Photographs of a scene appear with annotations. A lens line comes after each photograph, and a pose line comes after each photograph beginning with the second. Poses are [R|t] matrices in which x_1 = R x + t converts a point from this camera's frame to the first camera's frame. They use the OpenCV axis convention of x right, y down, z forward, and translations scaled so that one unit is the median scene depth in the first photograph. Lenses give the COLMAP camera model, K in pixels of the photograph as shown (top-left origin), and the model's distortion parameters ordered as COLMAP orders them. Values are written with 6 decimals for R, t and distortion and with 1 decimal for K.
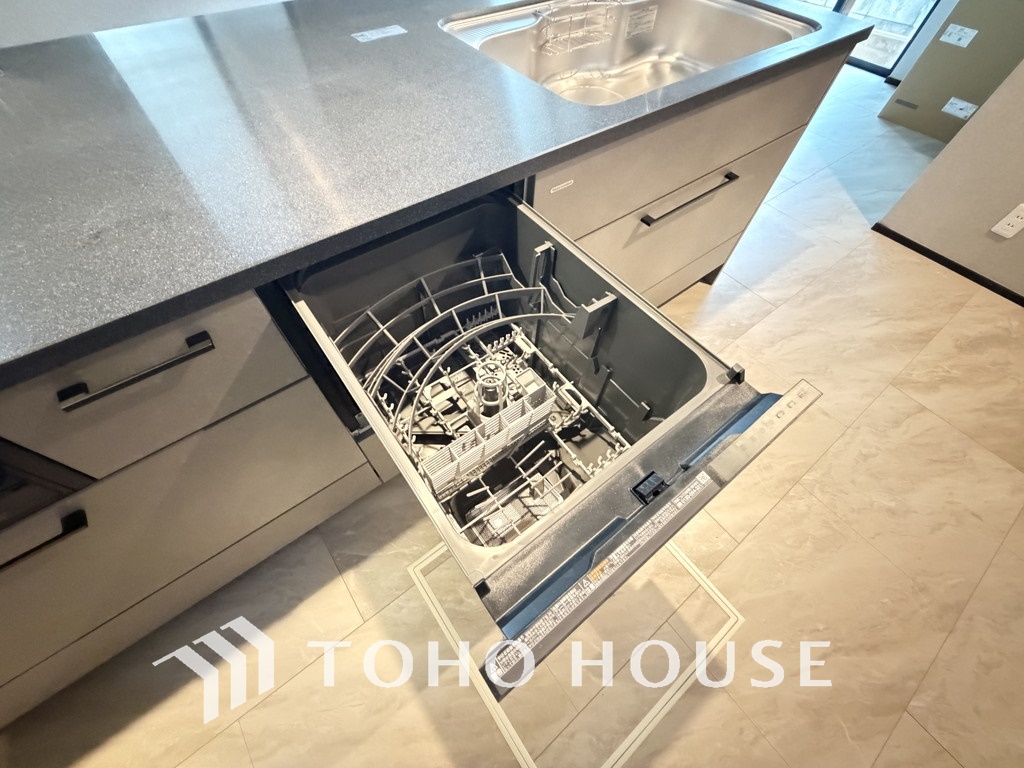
lens RADIAL K [[411.5, 0, 512.0], [0, 411.5, 384.0], [0, 0, 1]] dist [0.002011, -0.000949]
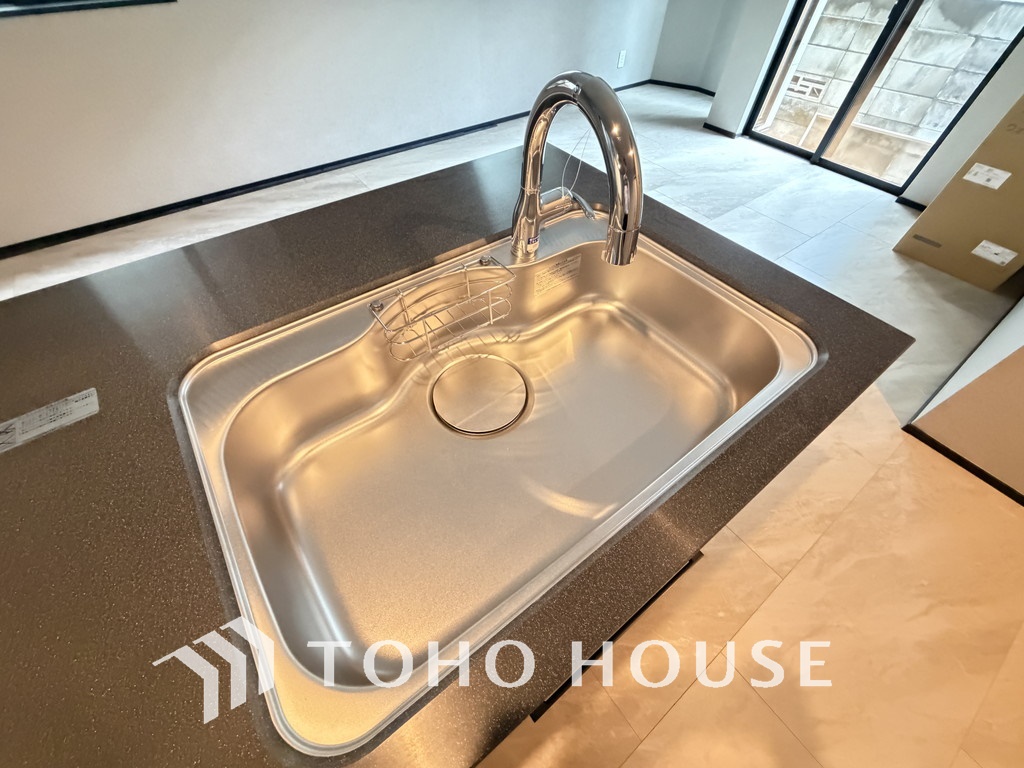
lens RADIAL K [[411.5, 0, 512.0], [0, 411.5, 384.0], [0, 0, 1]] dist [0.002011, -0.000949]
pose [[0.999631, 0.003502, -0.026948, 0.167201], [-0.005961, 0.995766, -0.091734, -0.411659], [0.026512, 0.091861, 0.995419, 0.211561]]
